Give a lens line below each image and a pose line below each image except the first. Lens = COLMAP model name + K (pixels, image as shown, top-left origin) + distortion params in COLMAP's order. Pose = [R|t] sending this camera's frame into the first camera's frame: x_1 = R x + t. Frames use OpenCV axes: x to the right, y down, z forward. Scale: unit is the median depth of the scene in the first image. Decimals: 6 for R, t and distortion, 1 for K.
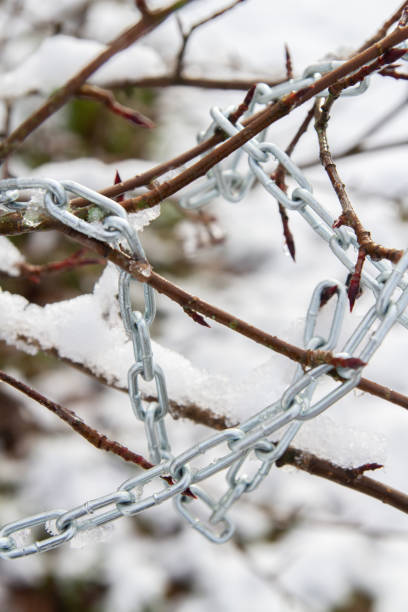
lens RADIAL K [[1139.6, 0, 204.0], [0, 1139.6, 306.0], [0, 0, 1]] dist [0.010795, -0.065225]
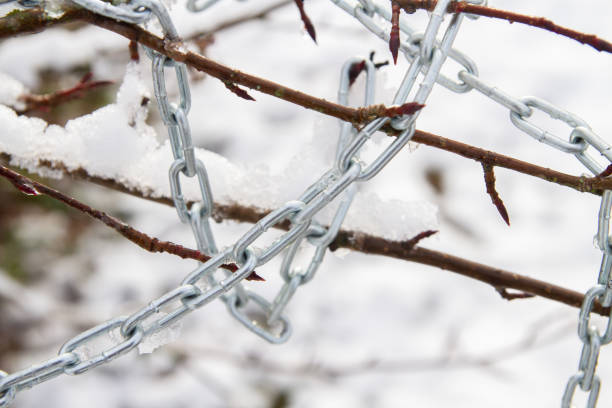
lens RADIAL K [[1139.6, 0, 306.0], [0, 1139.6, 204.0], [0, 0, 1]] dist [0.010795, -0.065225]
pose [[0.981078, -0.139966, 0.133777, -0.086112], [0.141762, 0.989893, -0.003948, 0.106121], [-0.131873, 0.022838, 0.991004, 0.032720]]
